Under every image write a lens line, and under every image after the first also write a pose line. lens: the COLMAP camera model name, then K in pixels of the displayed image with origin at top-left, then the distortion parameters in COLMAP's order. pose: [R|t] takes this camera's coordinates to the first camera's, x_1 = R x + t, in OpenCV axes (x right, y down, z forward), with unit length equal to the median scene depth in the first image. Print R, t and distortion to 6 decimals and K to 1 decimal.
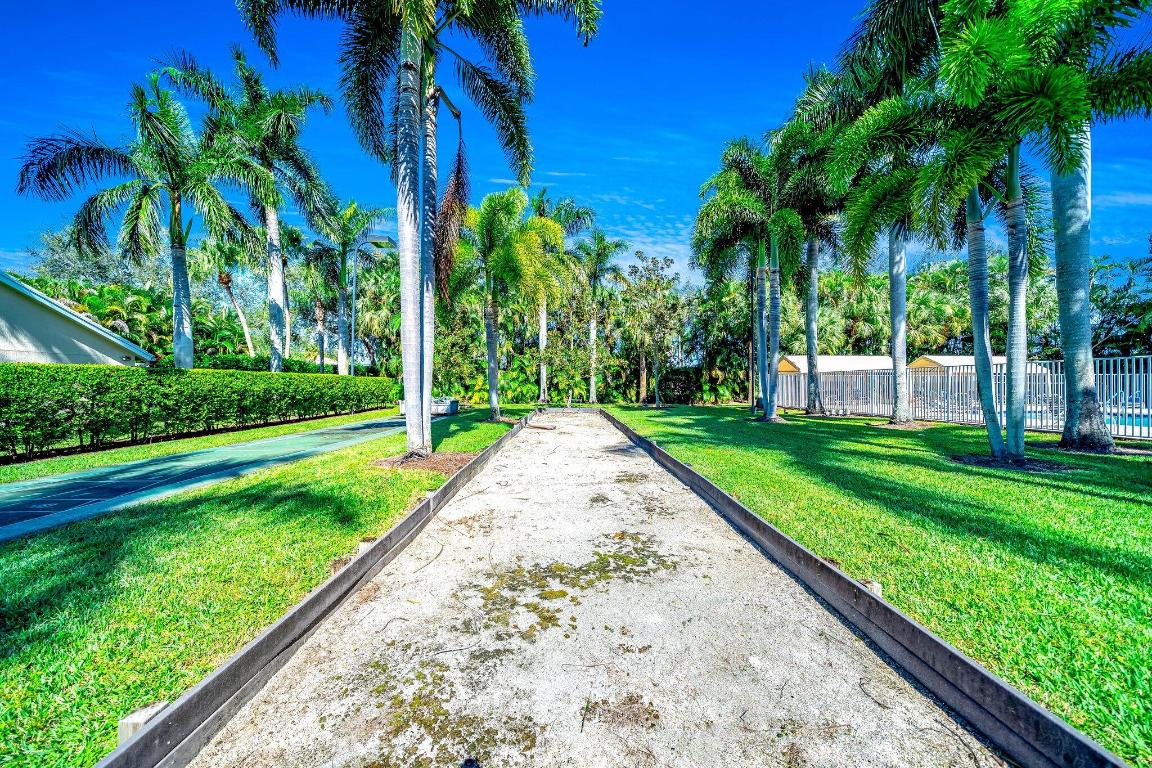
lens RADIAL K [[394.0, 0, 576.9], [0, 394.0, 381.9], [0, 0, 1]] dist [0.000458, 0.000098]
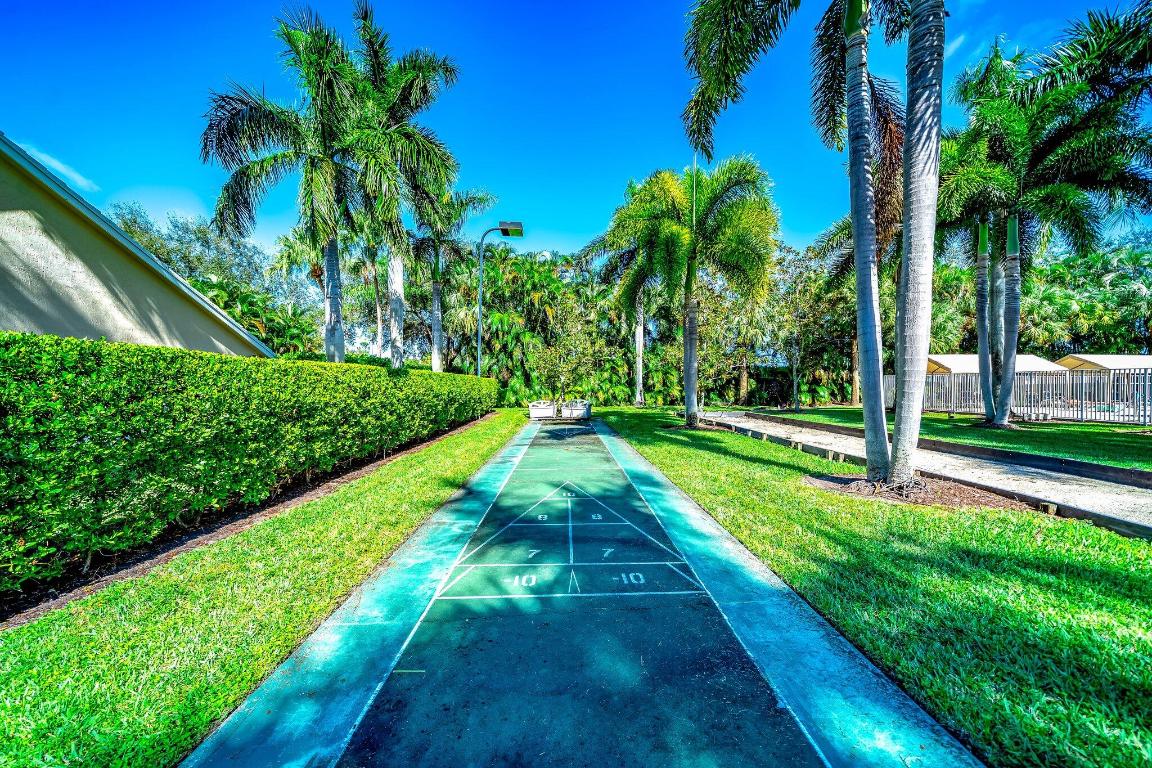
lens RADIAL K [[394.0, 0, 575.9], [0, 394.0, 386.4], [0, 0, 1]] dist [0.000458, 0.000098]
pose [[0.999974, -0.001359, 0.007084, -0.237604], [0.001275, 0.999930, 0.011762, -0.003160], [-0.007100, -0.011752, 0.999906, 0.059852]]
